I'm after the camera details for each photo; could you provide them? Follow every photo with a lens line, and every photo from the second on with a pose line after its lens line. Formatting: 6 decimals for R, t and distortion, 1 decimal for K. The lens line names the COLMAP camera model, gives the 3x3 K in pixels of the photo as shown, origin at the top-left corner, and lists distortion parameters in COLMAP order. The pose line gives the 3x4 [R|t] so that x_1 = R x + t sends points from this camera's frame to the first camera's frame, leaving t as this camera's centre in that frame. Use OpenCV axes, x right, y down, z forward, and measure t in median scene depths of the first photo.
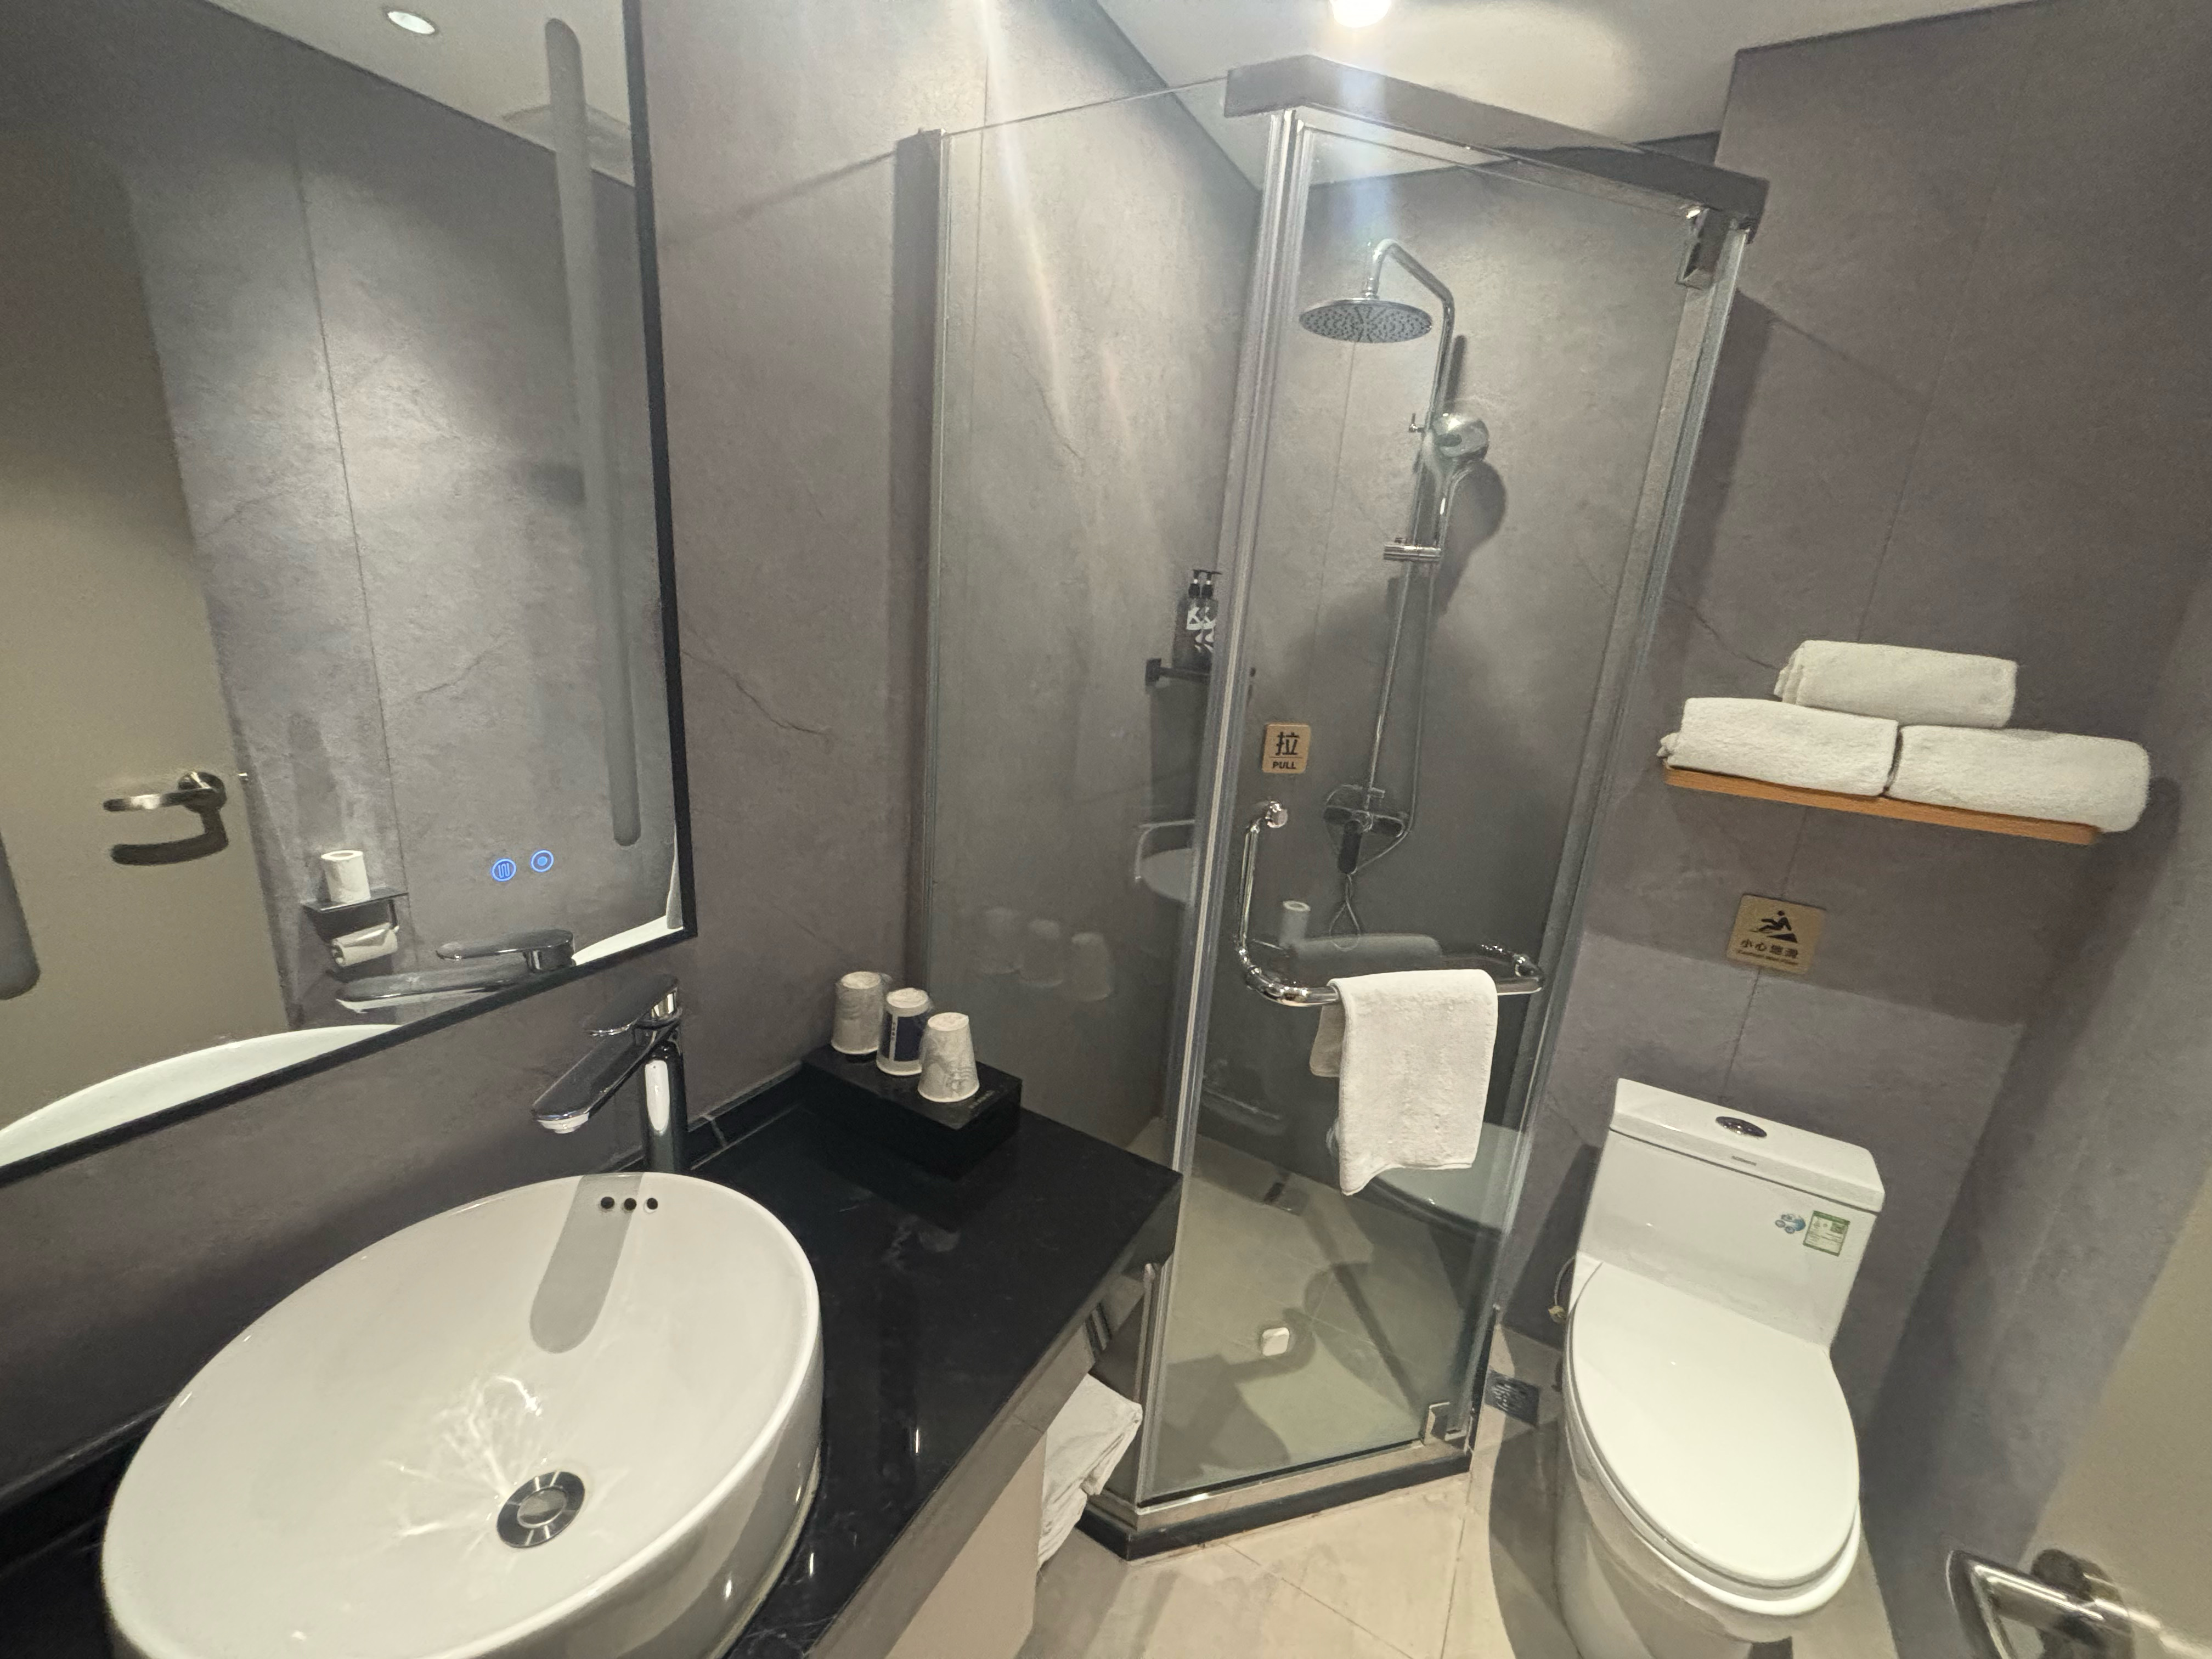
lens RADIAL K [[882.7, 0, 1102.9], [0, 882.7, 765.5], [0, 0, 1]] dist [0.007441, 0.000376]
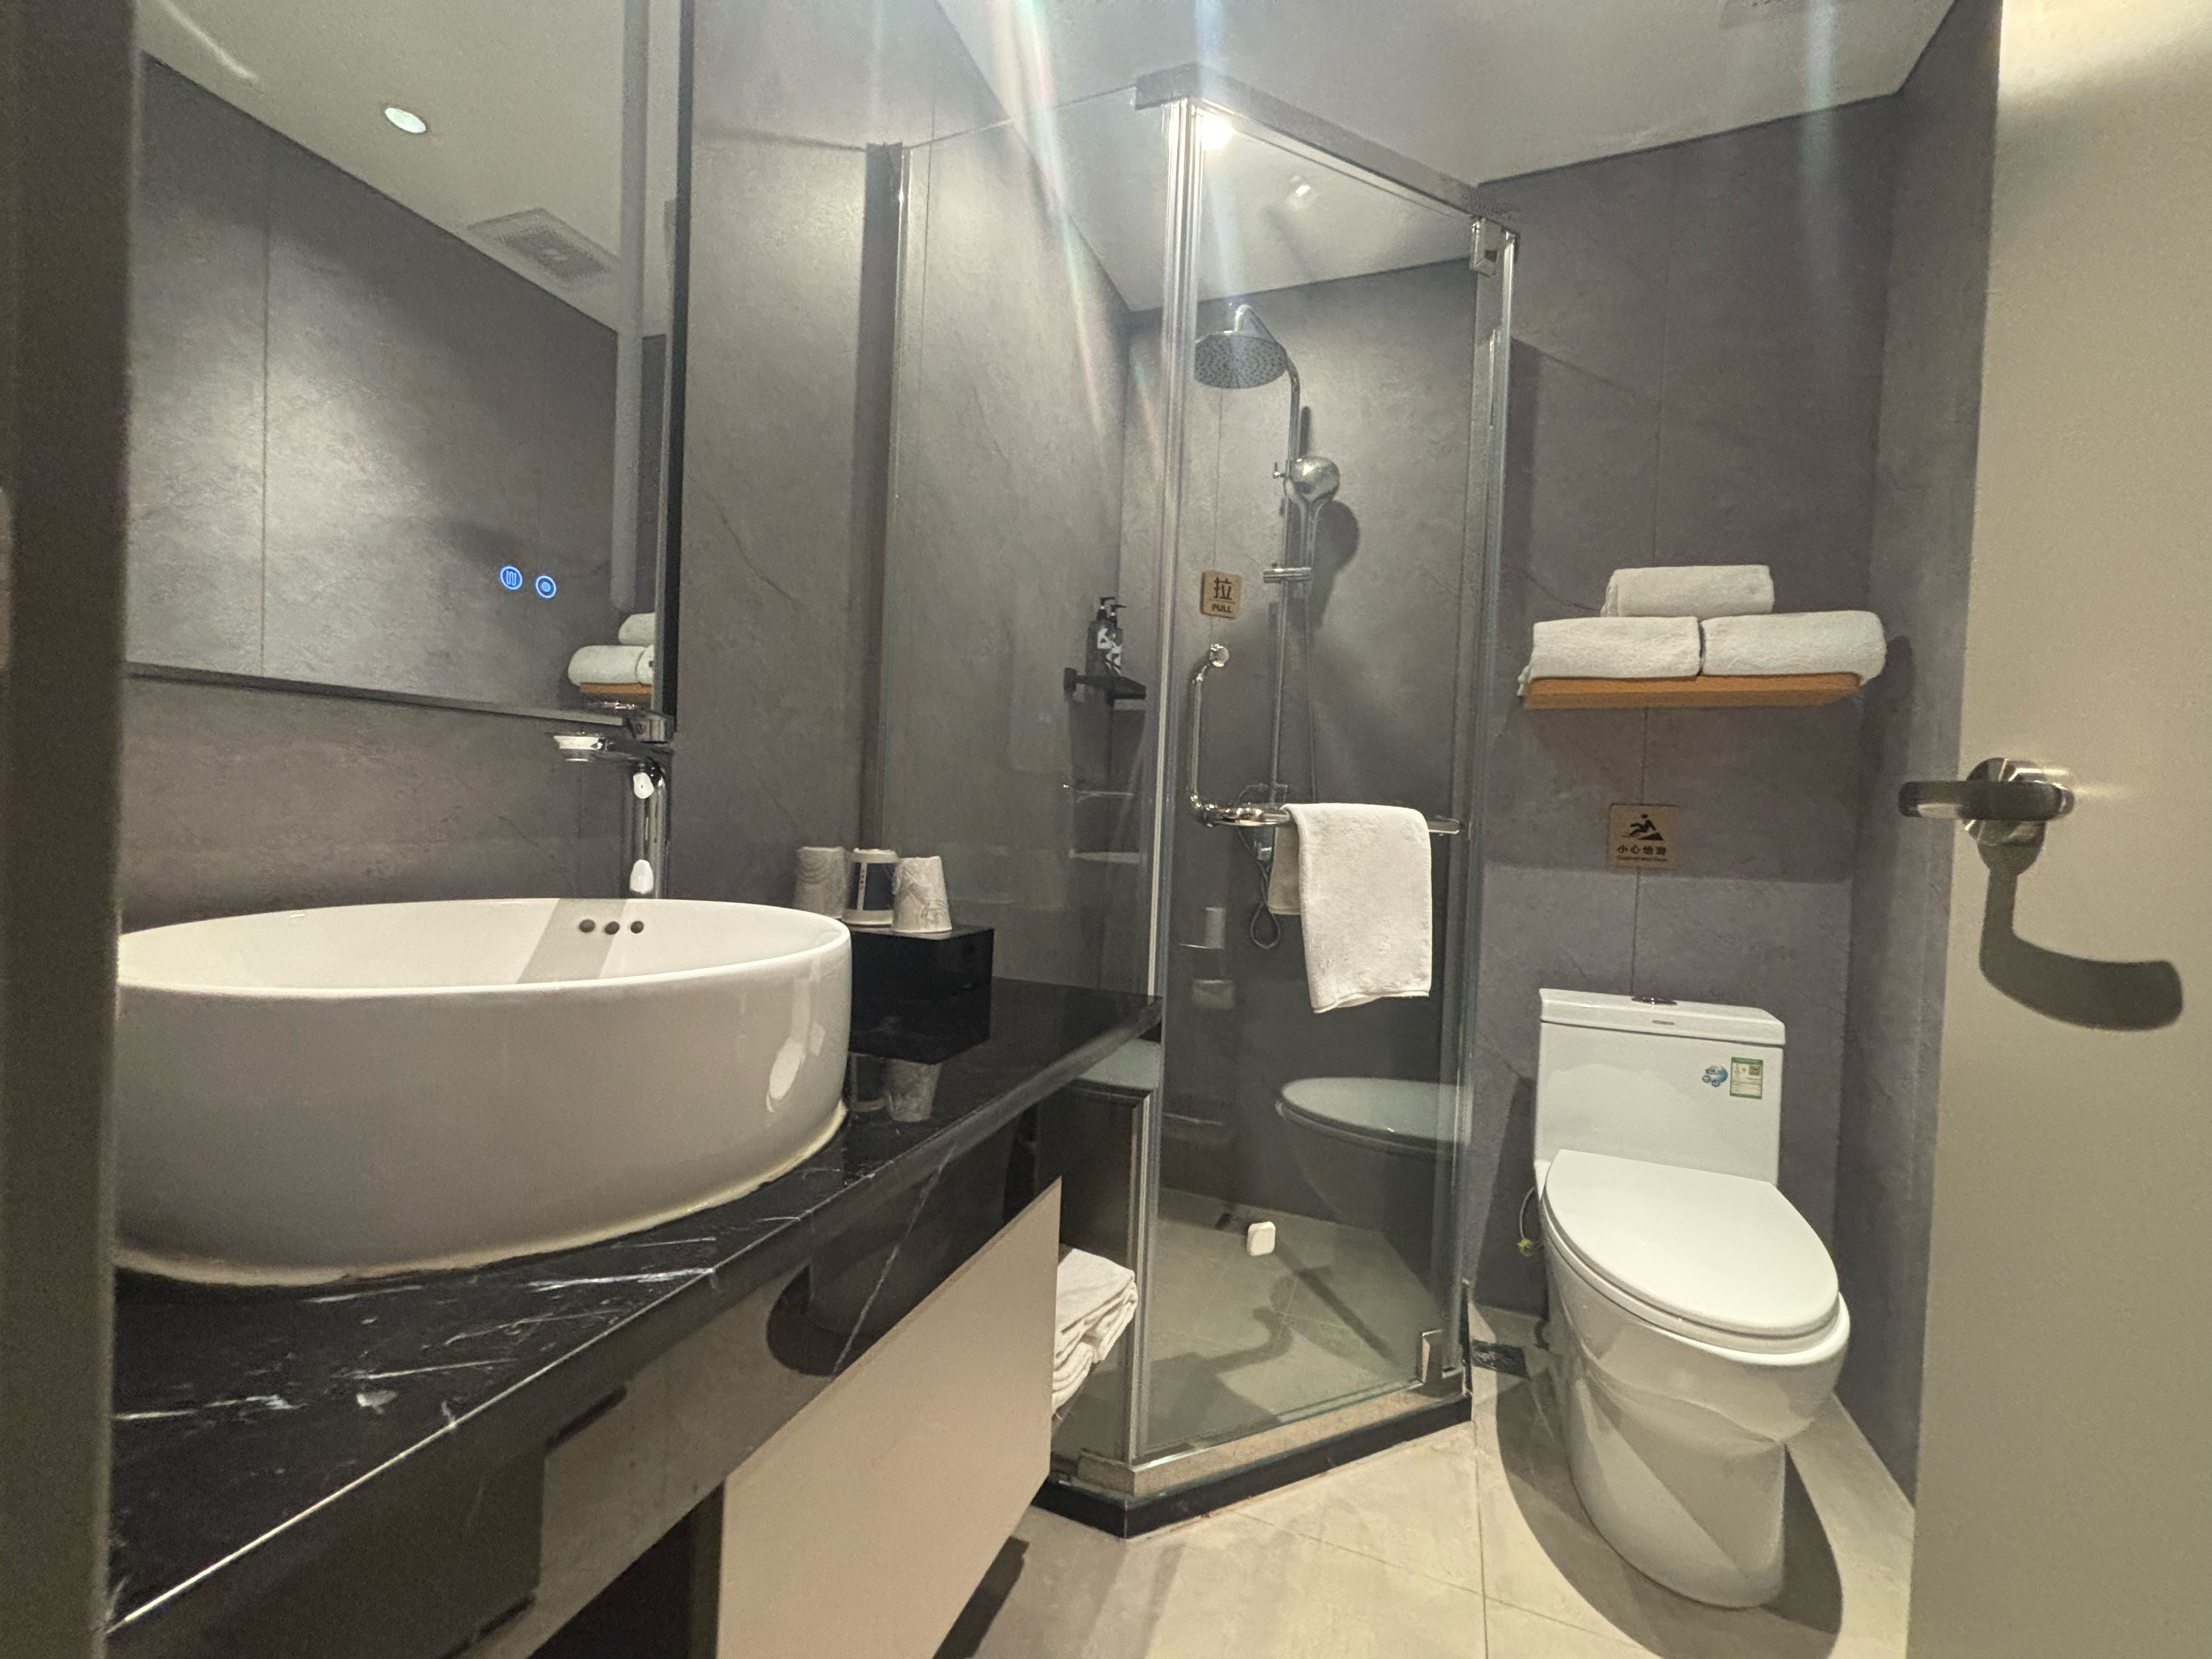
lens RADIAL K [[882.7, 0, 1083.3], [0, 882.7, 830.4], [0, 0, 1]] dist [0.007441, 0.000376]
pose [[0.989575, -0.032512, 0.140300, -0.110576], [0.065661, 0.968896, -0.238597, 0.428431], [-0.128179, 0.245322, 0.960930, 0.006754]]
